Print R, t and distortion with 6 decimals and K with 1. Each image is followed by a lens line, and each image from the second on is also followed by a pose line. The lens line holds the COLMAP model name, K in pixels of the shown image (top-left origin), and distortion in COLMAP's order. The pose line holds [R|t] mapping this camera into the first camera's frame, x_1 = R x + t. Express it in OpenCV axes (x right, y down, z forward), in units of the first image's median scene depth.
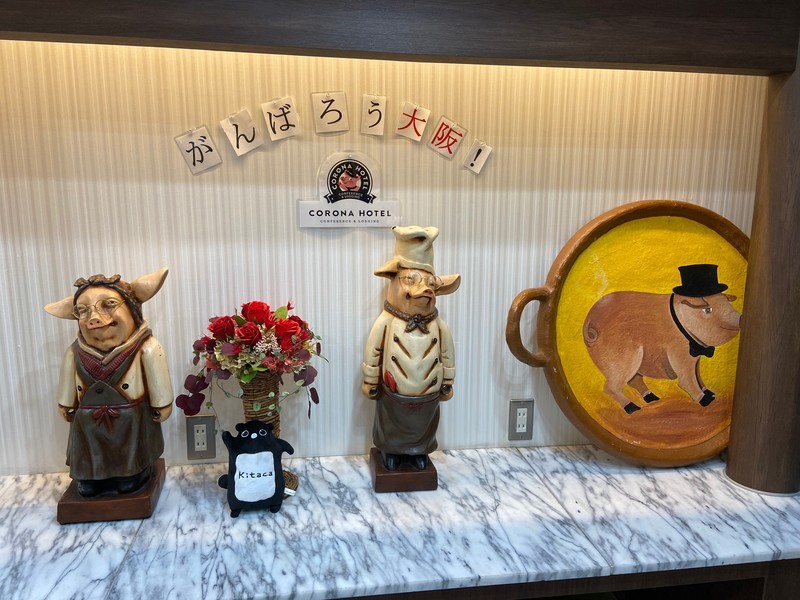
lens RADIAL K [[602.3, 0, 394.9], [0, 602.3, 299.4], [0, 0, 1]] dist [0.119106, -0.157333]
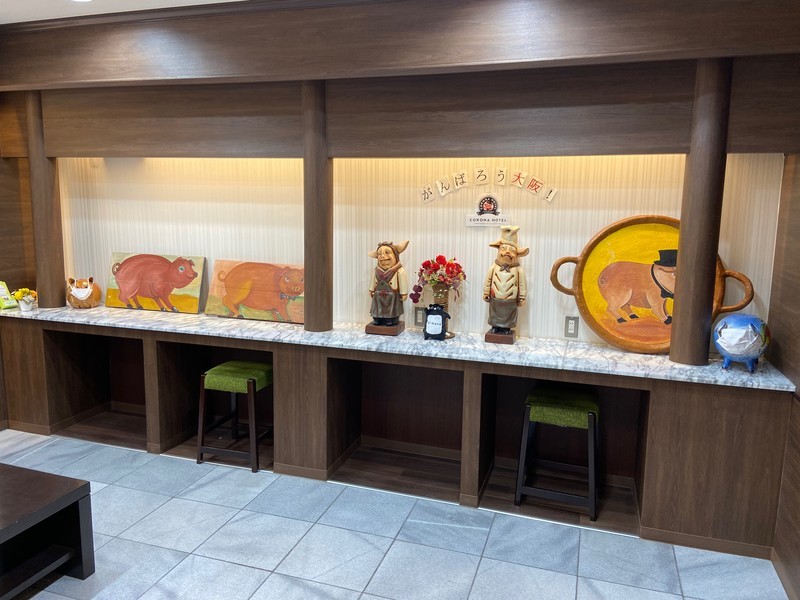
lens RADIAL K [[602.3, 0, 394.9], [0, 602.3, 299.4], [0, 0, 1]] dist [0.119106, -0.157333]
pose [[0.890437, 0.070530, -0.449608, 0.664583], [-0.082869, 0.996530, -0.007793, 0.200469], [0.447498, 0.044198, 0.893192, -1.165193]]
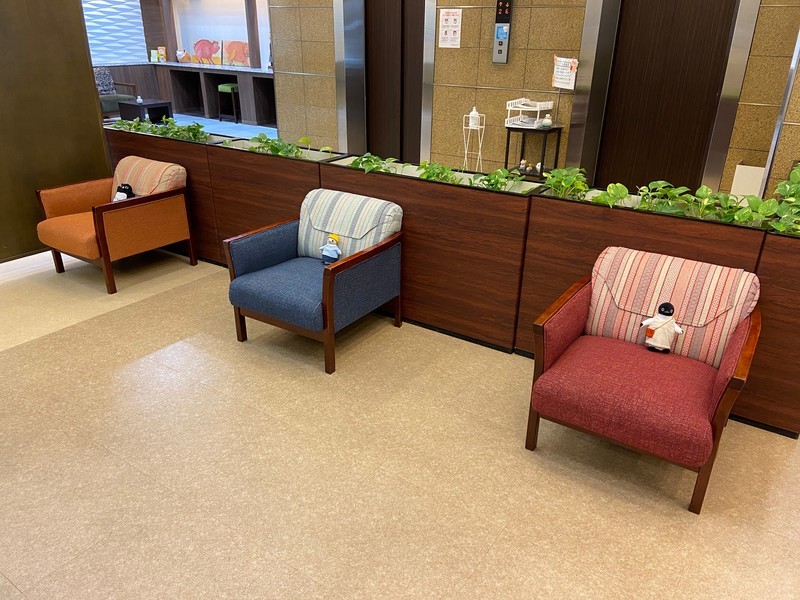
lens RADIAL K [[602.3, 0, 394.9], [0, 602.3, 299.4], [0, 0, 1]] dist [0.119106, -0.157333]
pose [[0.736126, 0.272654, -0.619499, 5.282444], [-0.119392, 0.953230, 0.277666, 0.702120], [0.666231, -0.130434, 0.734250, -3.322732]]
